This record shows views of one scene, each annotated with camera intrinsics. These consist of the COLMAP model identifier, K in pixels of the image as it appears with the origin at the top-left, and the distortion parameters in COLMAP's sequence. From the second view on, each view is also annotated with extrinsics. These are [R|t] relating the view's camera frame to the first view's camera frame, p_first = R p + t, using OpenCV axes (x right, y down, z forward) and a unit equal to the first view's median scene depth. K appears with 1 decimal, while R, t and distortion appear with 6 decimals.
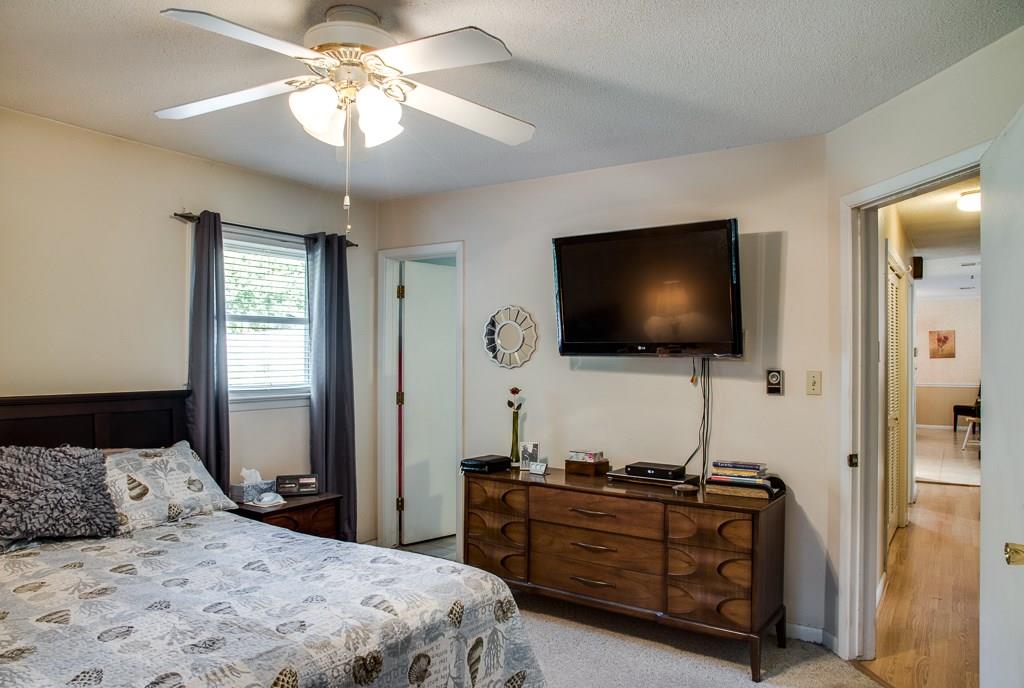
lens RADIAL K [[693.4, 0, 502.3], [0, 693.4, 353.4], [0, 0, 1]] dist [-0.063465, 0.003341]
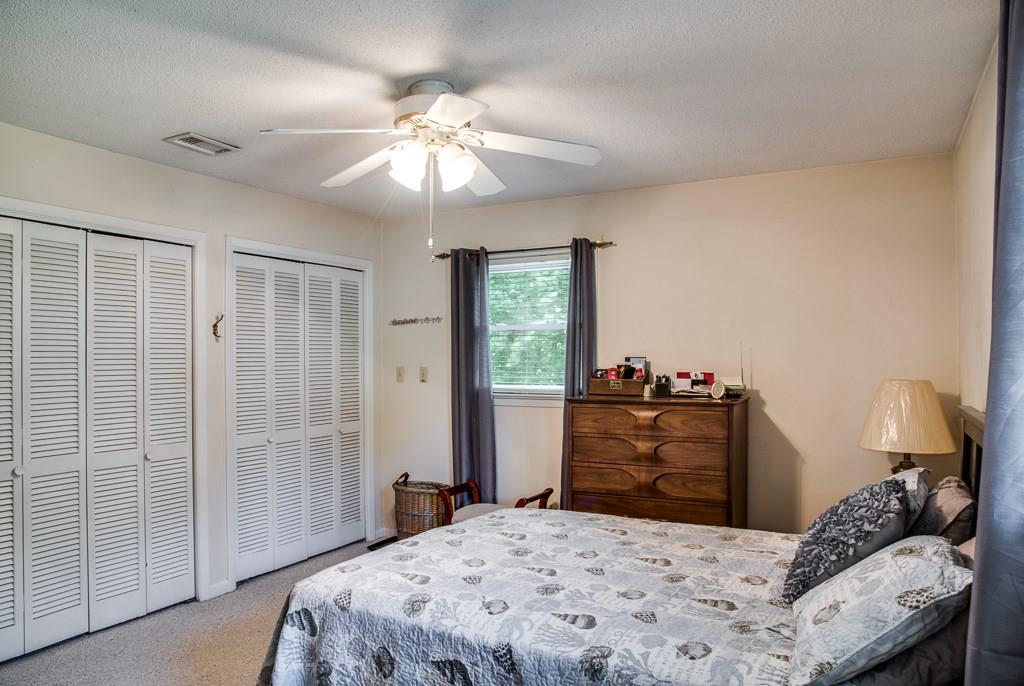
lens RADIAL K [[693.4, 0, 502.3], [0, 693.4, 352.4], [0, 0, 1]] dist [-0.063465, 0.003341]
pose [[-0.996725, -0.000892, -0.080859, -0.235823], [0.000036, 0.999934, -0.011476, 0.003184], [0.080864, -0.011441, -0.996659, 2.144354]]
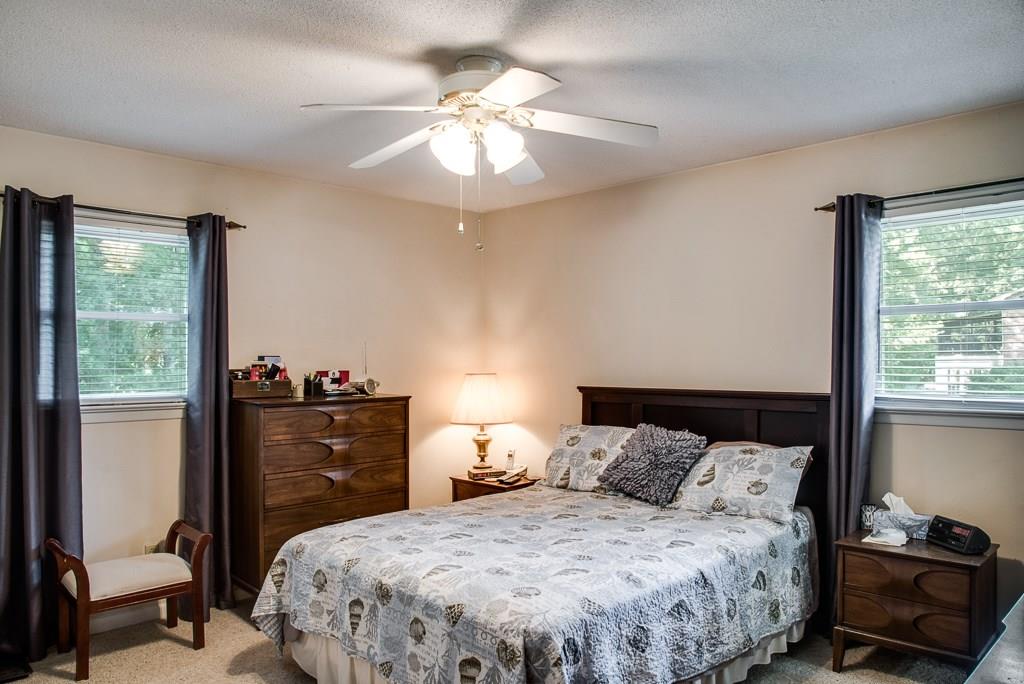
lens RADIAL K [[713.5, 0, 512.0], [0, 713.5, 342.0], [0, 0, 1]] dist [-0.103103, 0.001421]
pose [[-0.193493, -0.023417, -0.980822, 0.884847], [0.006453, 0.999663, -0.025140, 0.008614], [0.981081, -0.011194, -0.193276, 1.219533]]
